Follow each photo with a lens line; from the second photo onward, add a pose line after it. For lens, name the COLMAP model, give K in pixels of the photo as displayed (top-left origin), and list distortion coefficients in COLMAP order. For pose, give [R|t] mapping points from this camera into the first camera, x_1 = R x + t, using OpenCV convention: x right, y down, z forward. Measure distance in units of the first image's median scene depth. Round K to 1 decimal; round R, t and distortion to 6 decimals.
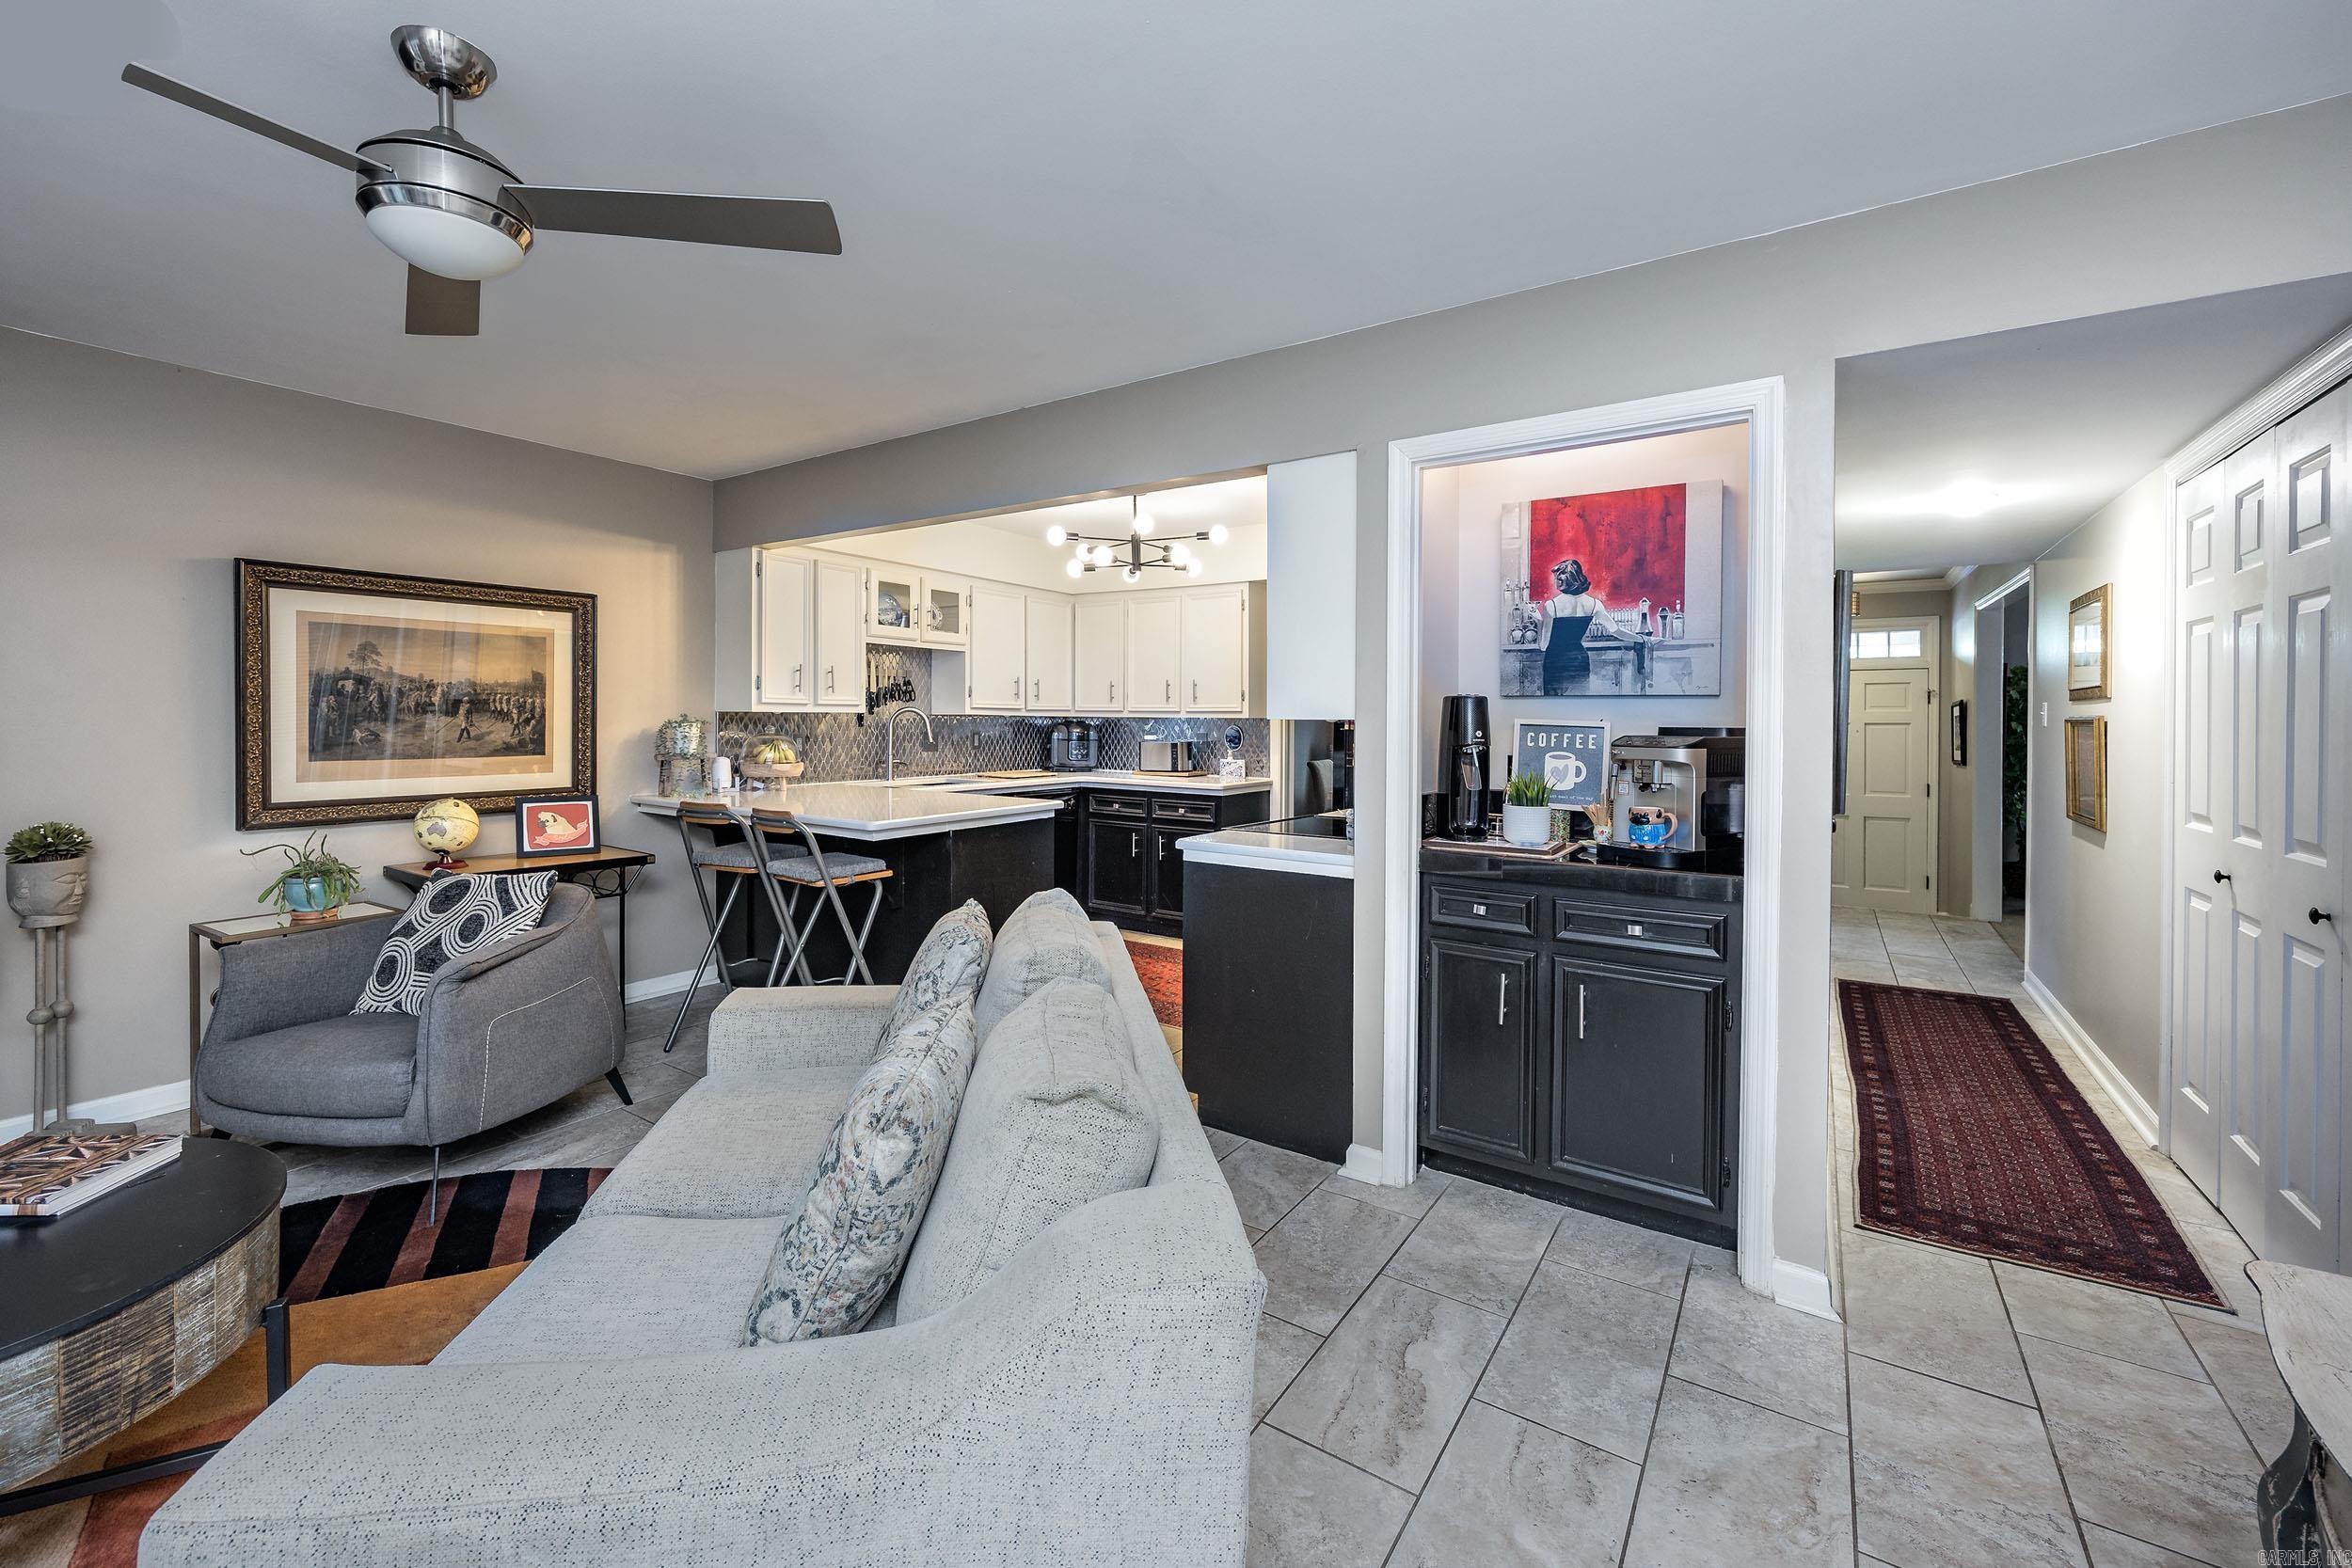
lens RADIAL K [[975.6, 0, 1095.5], [0, 975.6, 786.2], [0, 0, 1]] dist [-0.000035, 0.000022]
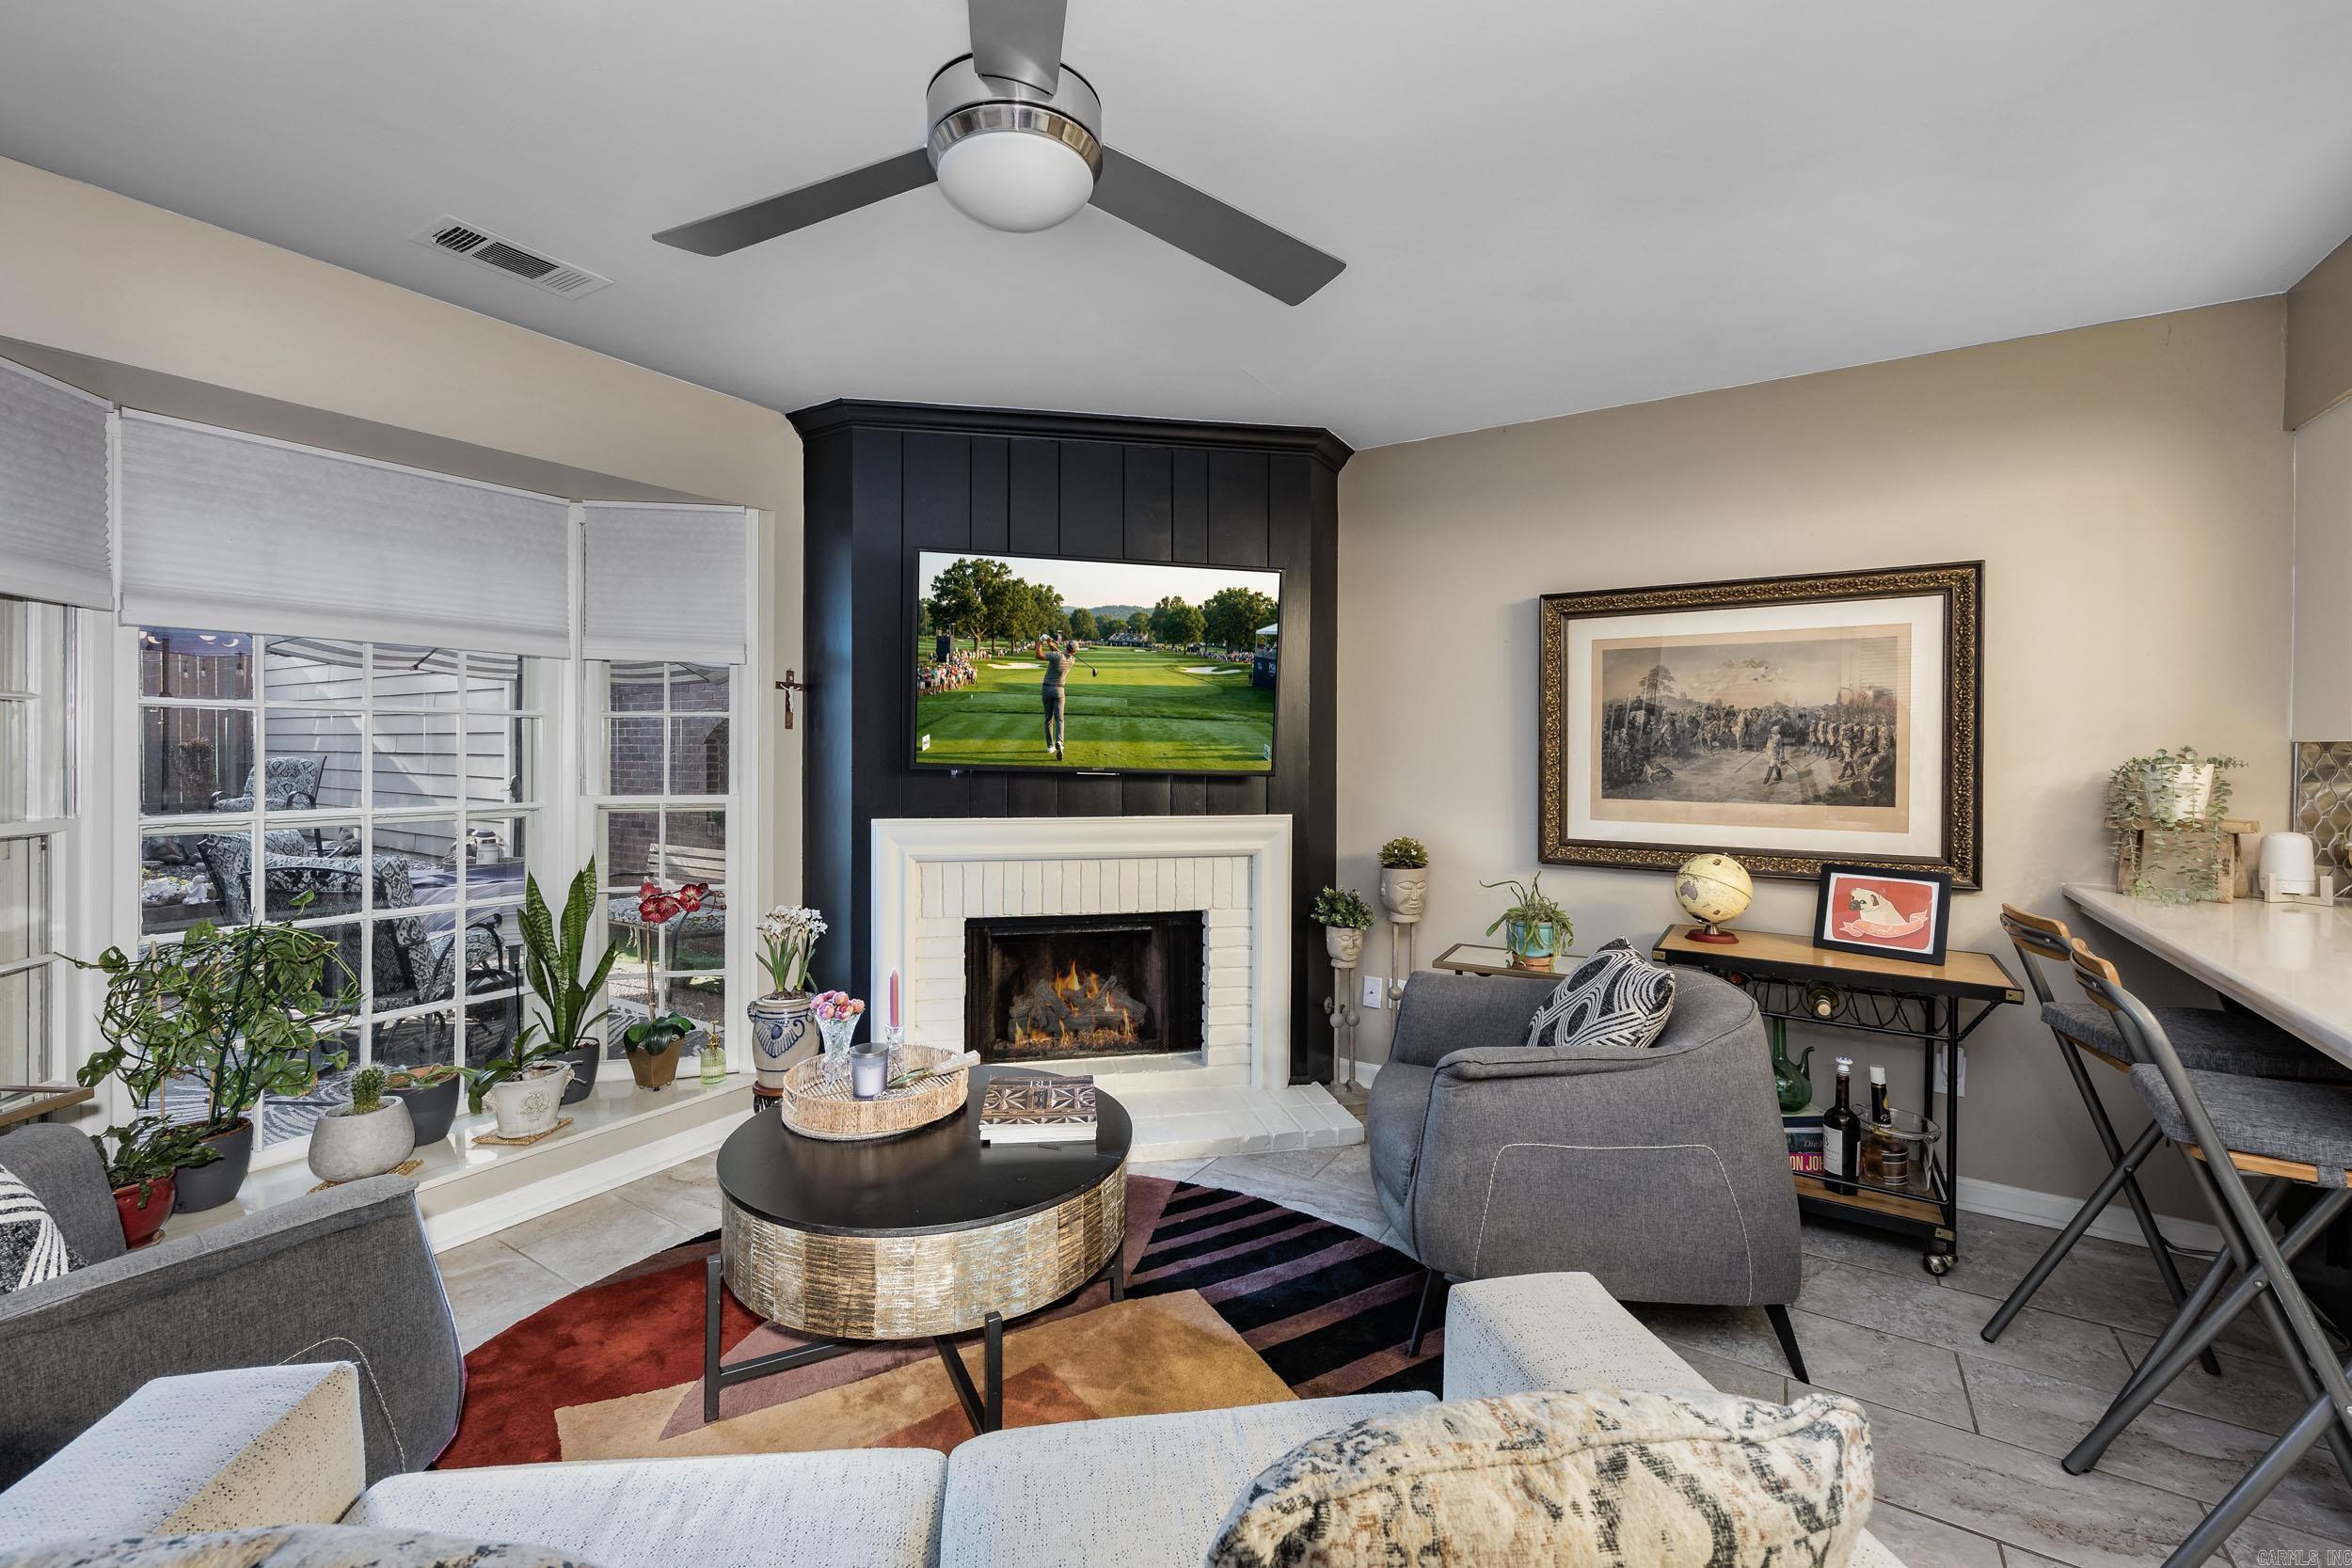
lens RADIAL K [[961.3, 0, 1178.6], [0, 961.3, 760.8], [0, 0, 1]] dist [0.000425, 0.000057]
pose [[0.083551, 0.006720, -0.996481, 0.080124], [-0.074558, 0.997217, 0.000473, -0.030106], [0.993710, 0.074256, 0.083819, 0.489530]]
